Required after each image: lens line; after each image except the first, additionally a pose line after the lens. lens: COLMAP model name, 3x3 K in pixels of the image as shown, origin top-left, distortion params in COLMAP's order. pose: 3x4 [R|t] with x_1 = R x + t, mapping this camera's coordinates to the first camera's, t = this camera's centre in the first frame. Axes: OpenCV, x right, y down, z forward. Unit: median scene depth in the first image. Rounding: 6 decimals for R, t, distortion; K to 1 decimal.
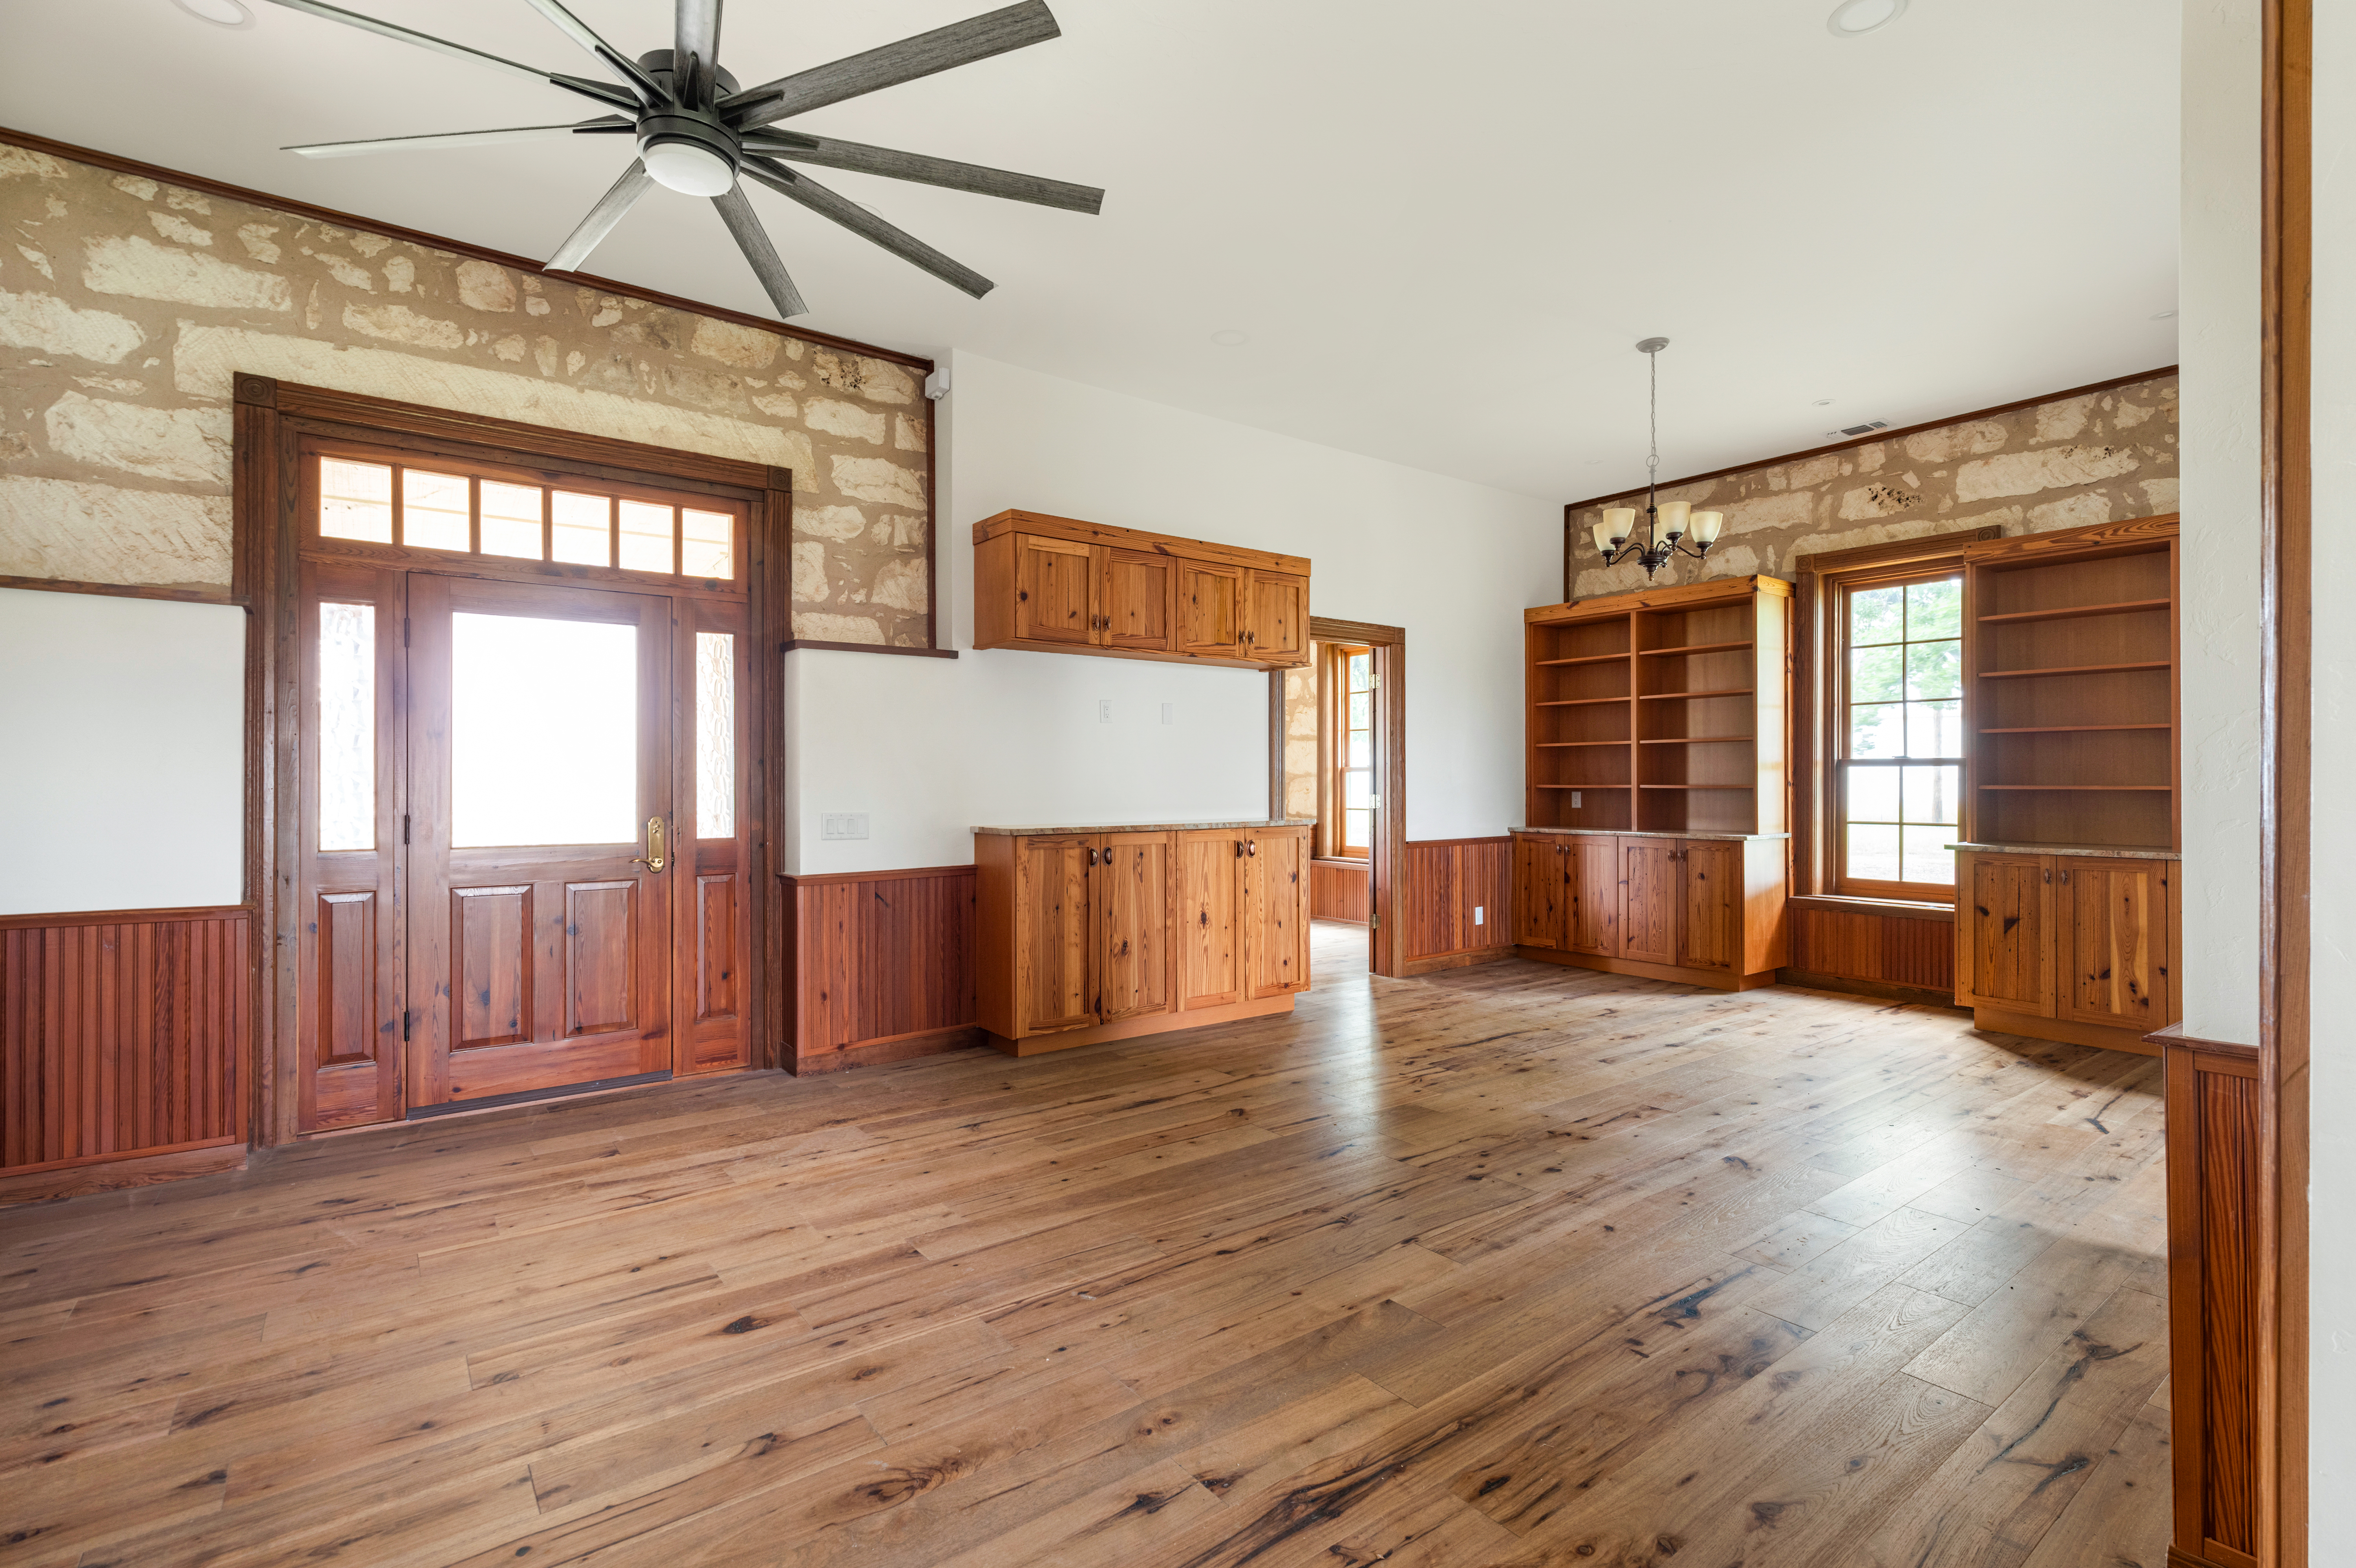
lens RADIAL K [[1083.4, 0, 1190.5], [0, 1083.4, 775.2], [0, 0, 1]] dist [0.001519, 0.000210]
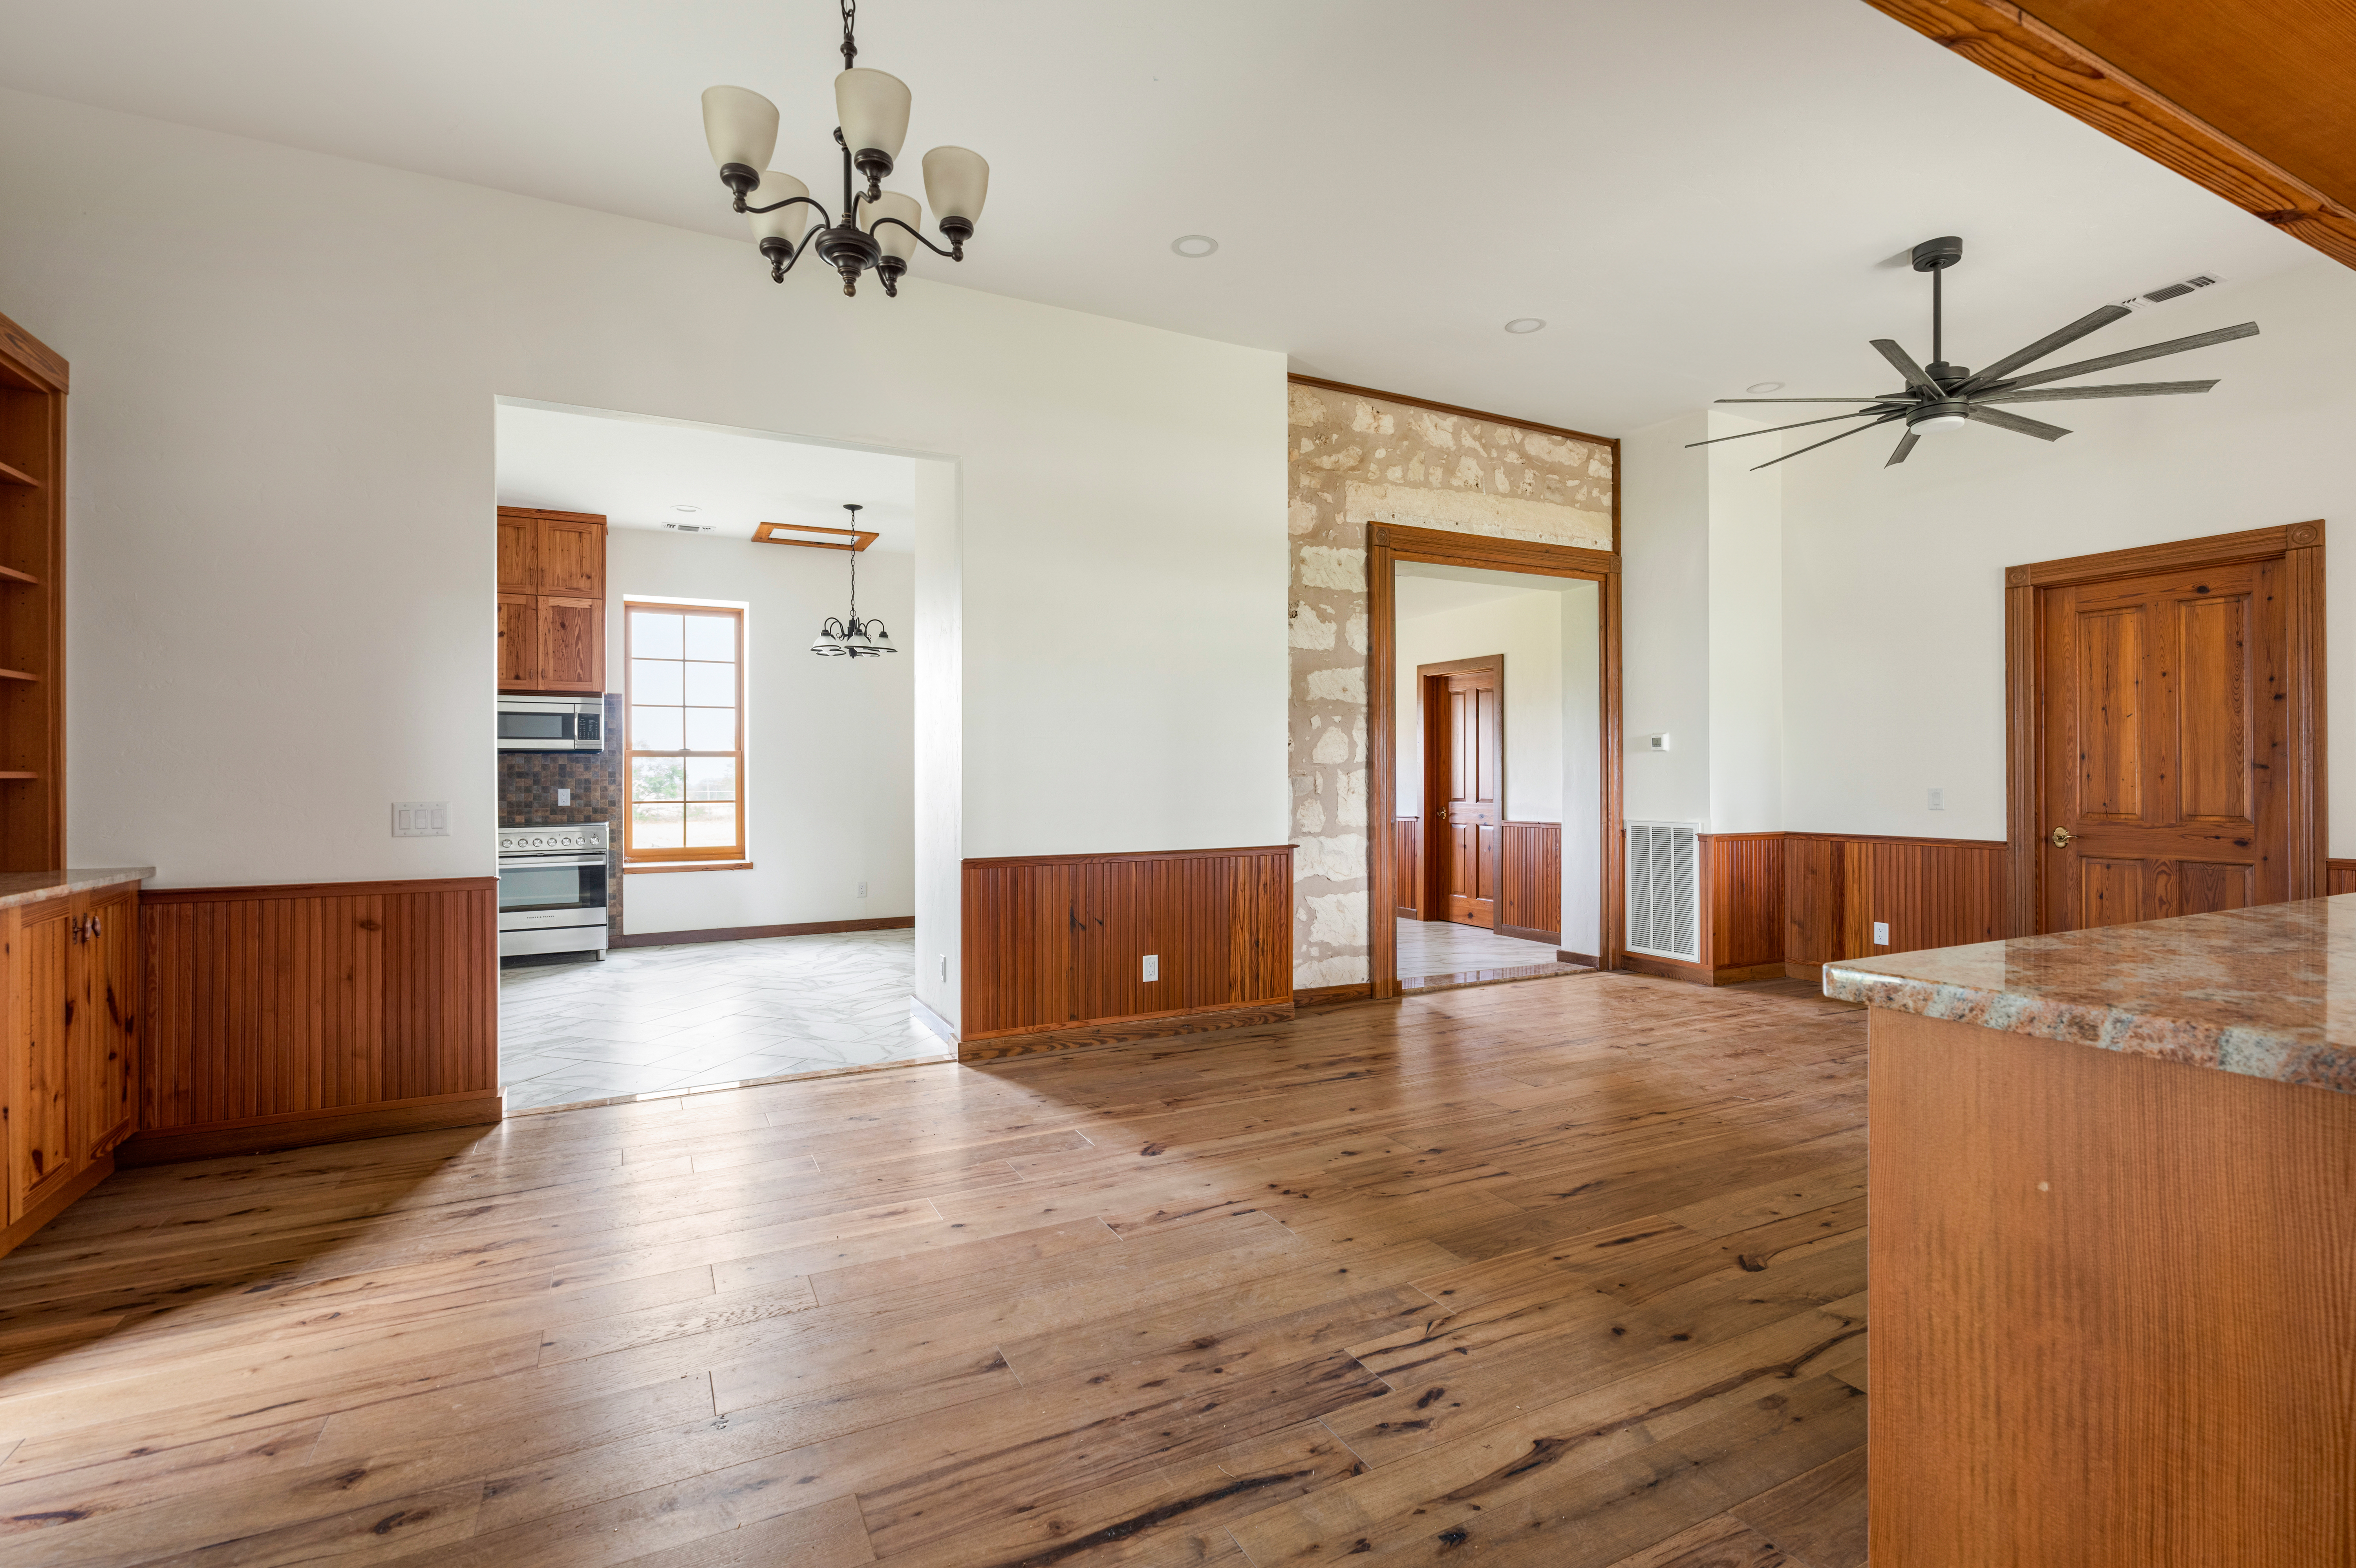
lens RADIAL K [[1083.4, 0, 1190.5], [0, 1083.4, 775.2], [0, 0, 1]] dist [0.001519, 0.000210]
pose [[-0.985039, 0.002972, 0.172306, 0.258969], [0.002497, 0.999992, -0.002971, 0.018228], [-0.172314, -0.002496, -0.985039, 1.689540]]
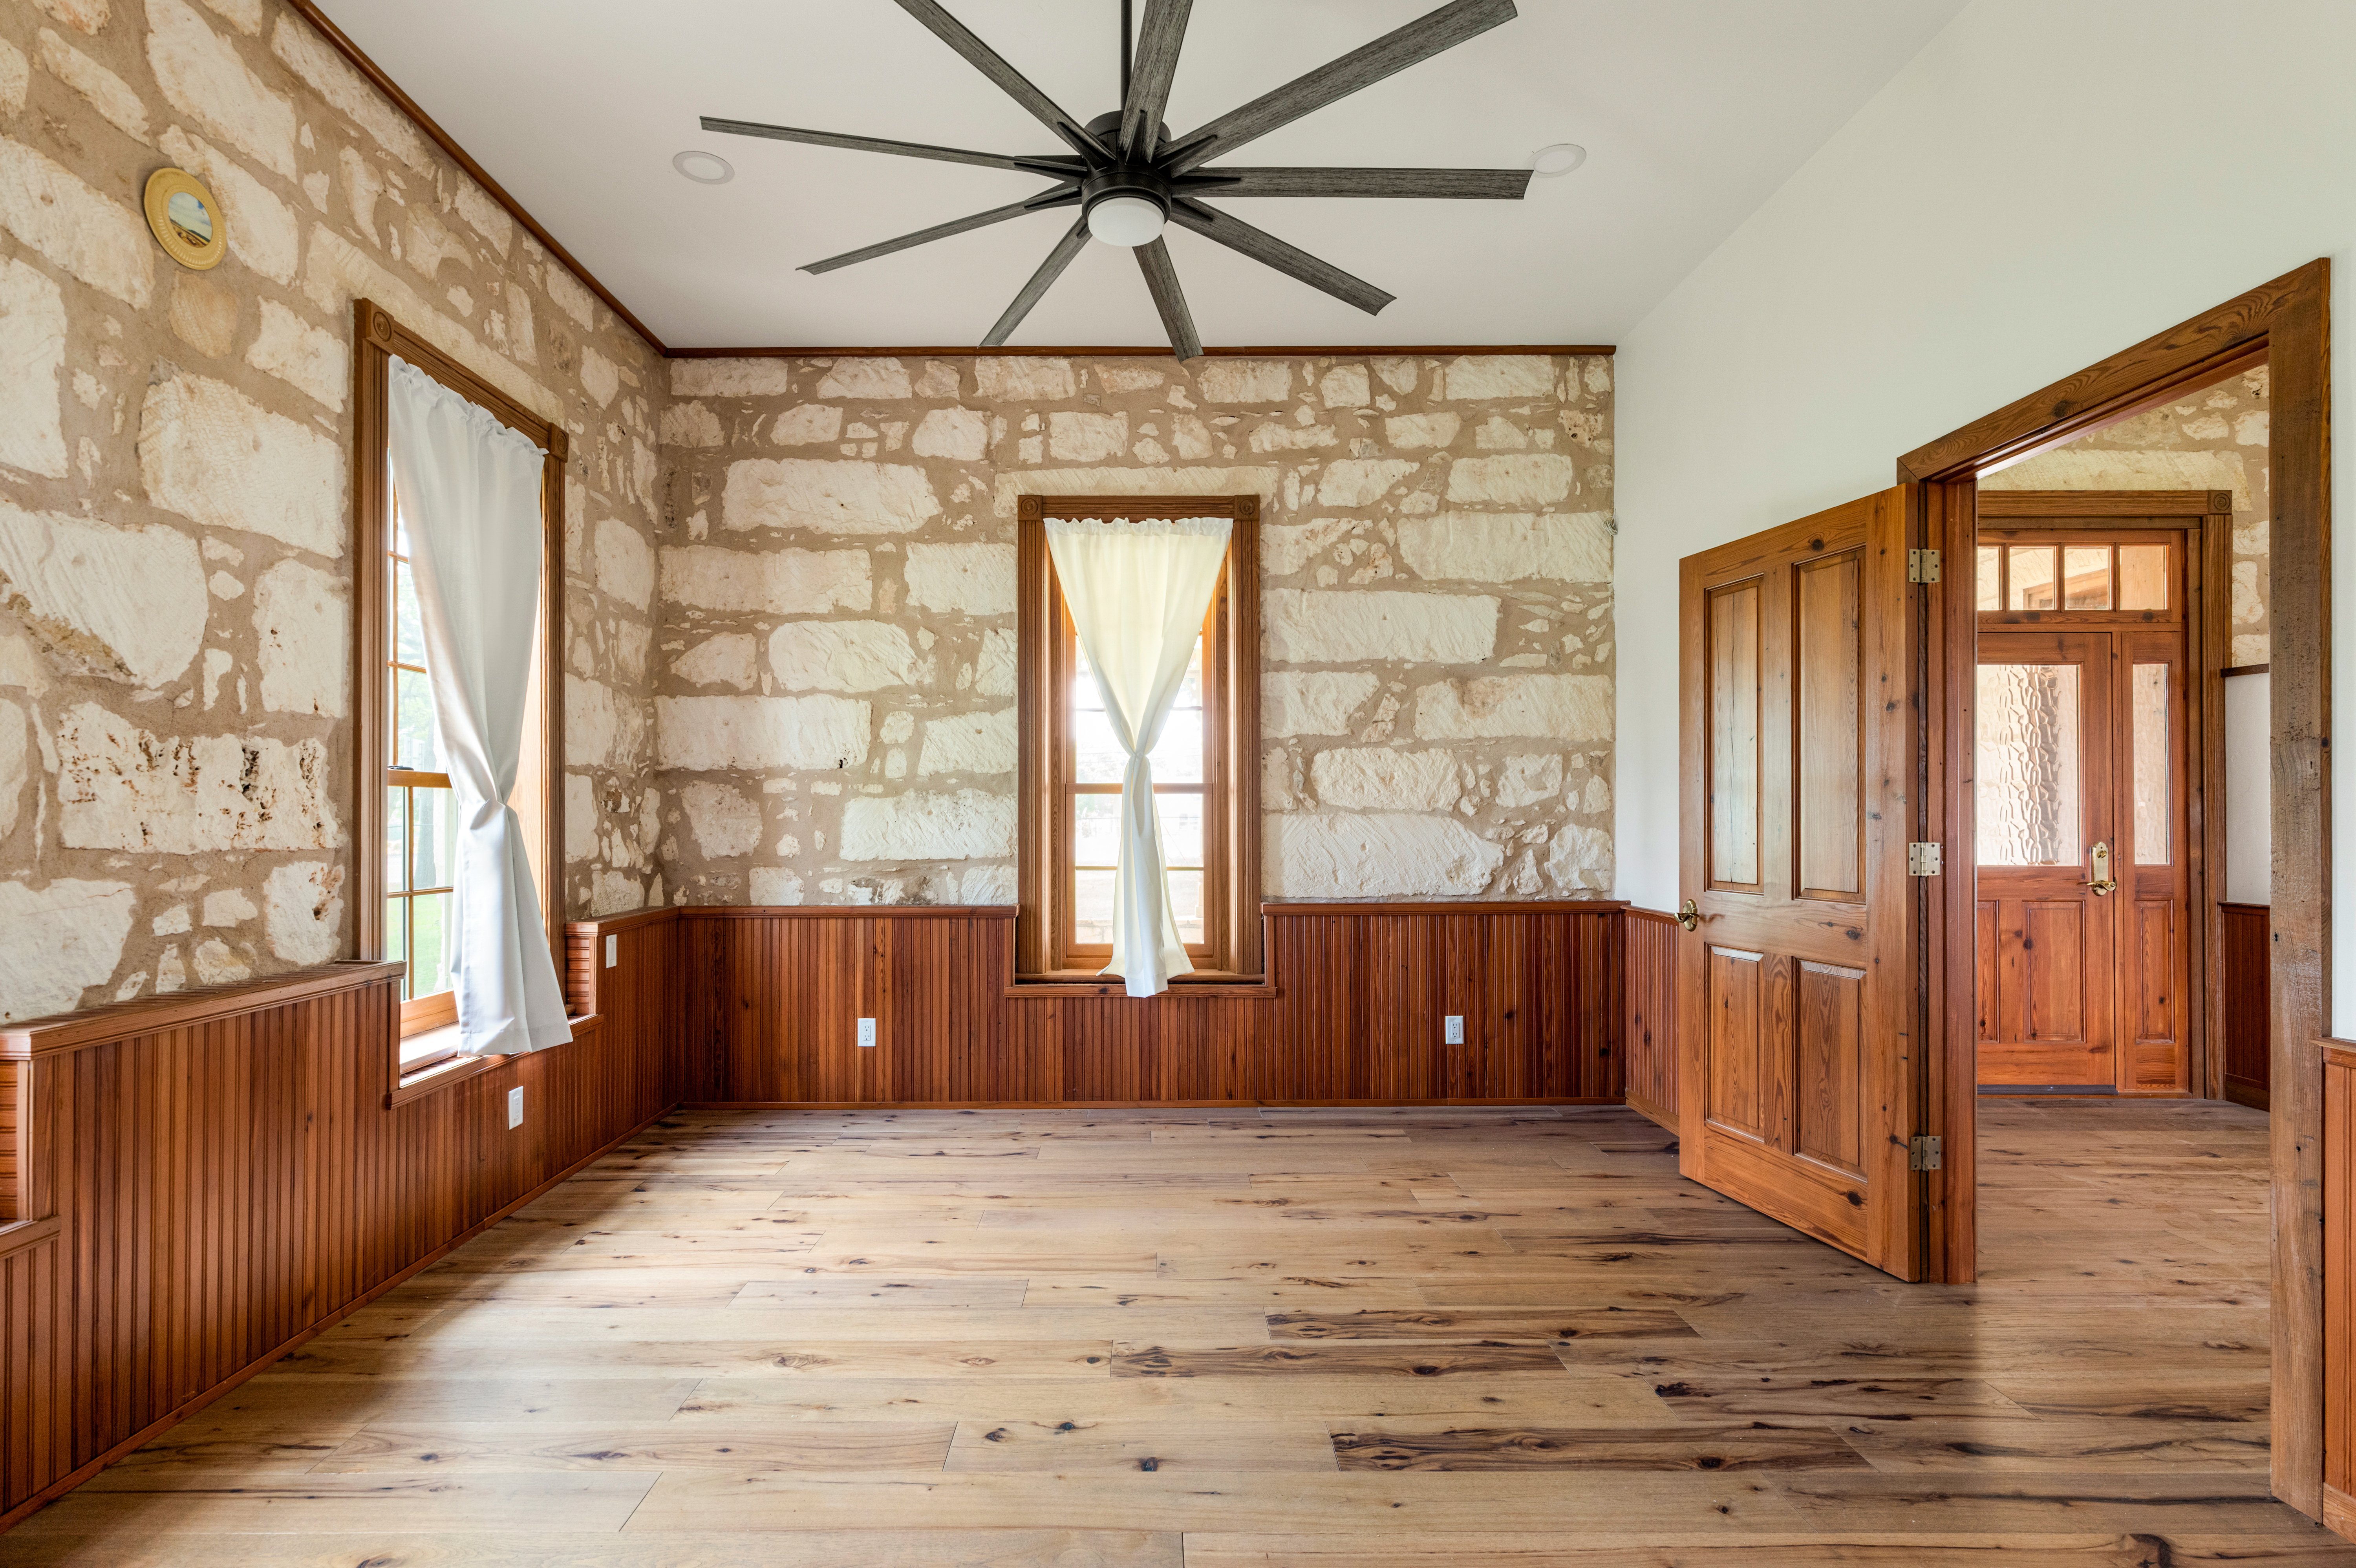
lens RADIAL K [[1101.9, 0, 1139.7], [0, 1101.9, 804.3], [0, 0, 1]] dist [0.001862, -0.000120]
pose [[0.791385, -0.005374, -0.611295, -0.629620], [0.002966, 0.999983, -0.004950, 0.004095], [0.611311, 0.002104, 0.791387, -0.457252]]
